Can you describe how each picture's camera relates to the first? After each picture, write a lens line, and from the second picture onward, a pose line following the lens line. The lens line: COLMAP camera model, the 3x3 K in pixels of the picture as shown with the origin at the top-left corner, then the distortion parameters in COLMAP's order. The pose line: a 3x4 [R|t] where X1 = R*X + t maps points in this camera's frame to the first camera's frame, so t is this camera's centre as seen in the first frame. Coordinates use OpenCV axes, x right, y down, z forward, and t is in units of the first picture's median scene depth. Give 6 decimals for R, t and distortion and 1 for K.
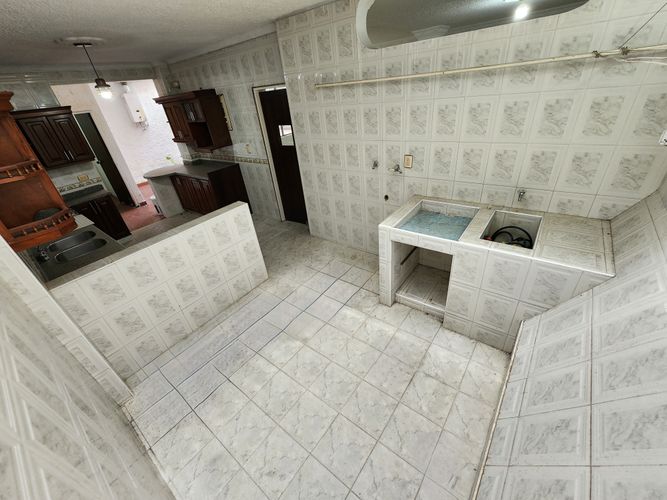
lens RADIAL K [[274.9, 0, 330.2], [0, 274.9, 249.2], [0, 0, 1]] dist [0.002144, 0.000928]
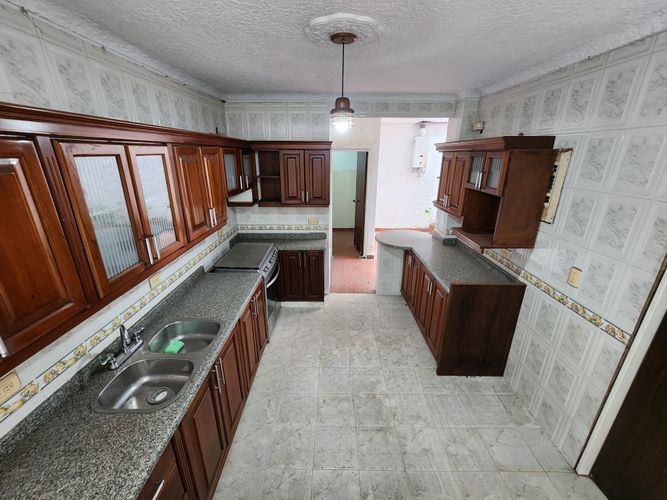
lens RADIAL K [[274.9, 0, 335.5], [0, 274.9, 247.4], [0, 0, 1]] dist [0.002144, 0.000928]
pose [[0.616571, 0.361341, -0.699481, -0.242738], [-0.467299, 0.882992, 0.044230, -0.252948], [0.633618, 0.299595, 0.713282, 0.467116]]
